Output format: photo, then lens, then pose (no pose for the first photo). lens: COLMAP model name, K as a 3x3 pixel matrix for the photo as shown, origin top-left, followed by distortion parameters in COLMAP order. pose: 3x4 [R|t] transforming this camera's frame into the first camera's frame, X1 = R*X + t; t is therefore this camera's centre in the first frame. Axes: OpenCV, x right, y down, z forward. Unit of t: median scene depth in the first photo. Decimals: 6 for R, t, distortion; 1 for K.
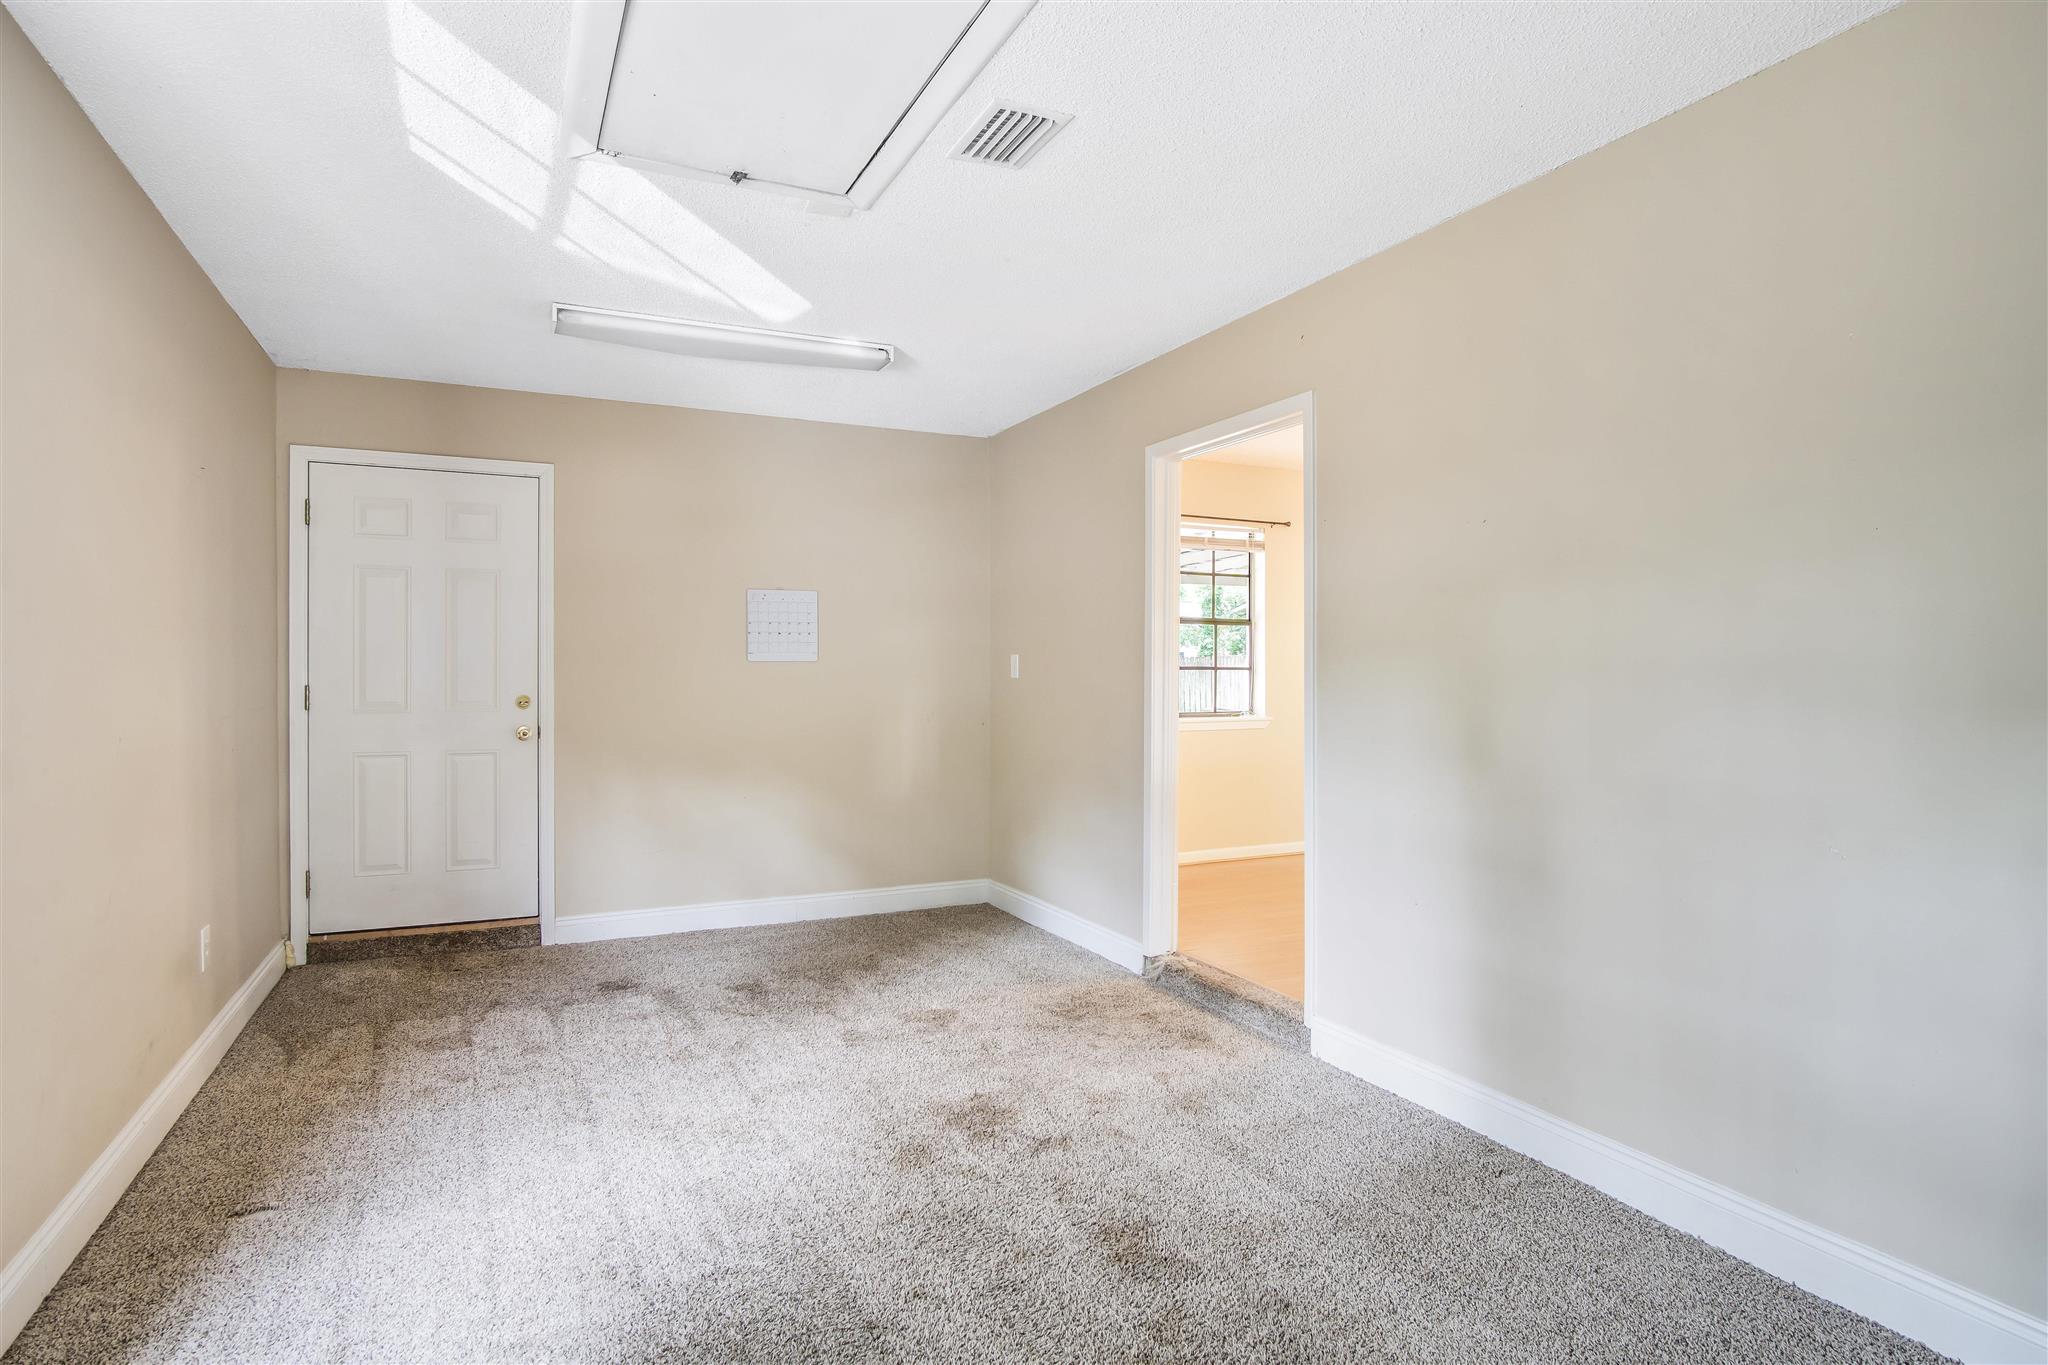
lens RADIAL K [[1122.5, 0, 1011.5], [0, 1122.5, 692.6], [0, 0, 1]] dist [-0.033422, 0.009932]
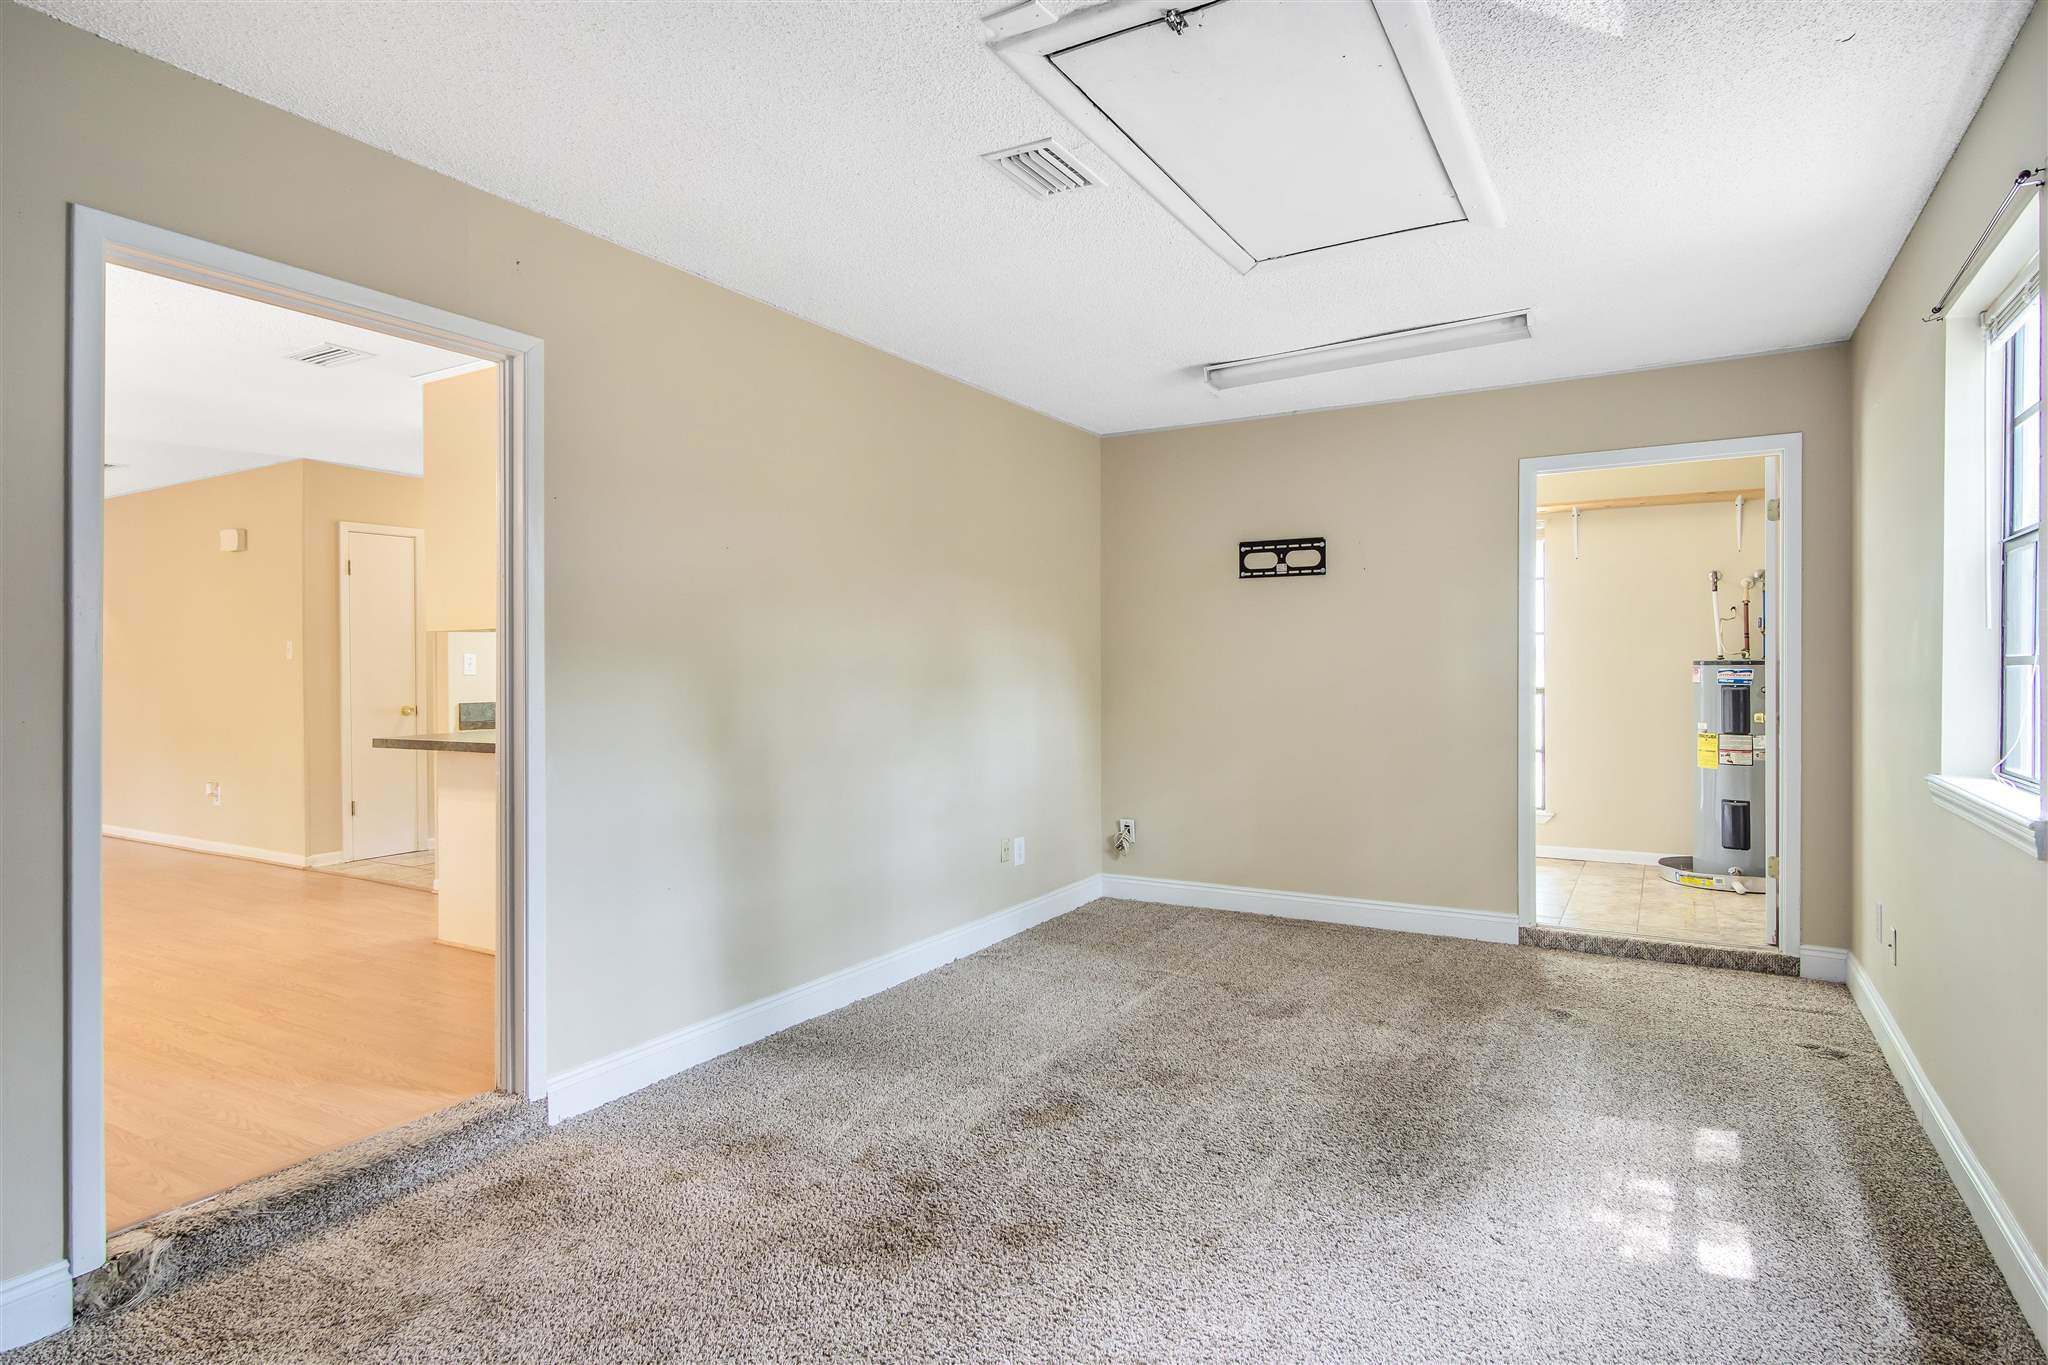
lens RADIAL K [[1093.8, 0, 1024.0], [0, 1093.8, 682.5], [0, 0, 1]] dist [-0.000697, 0.000187]
pose [[-0.576129, -0.010121, 0.817296, -0.709412], [0.017555, 0.999539, 0.024753, -0.030057], [-0.817170, 0.028609, -0.575686, 1.358698]]
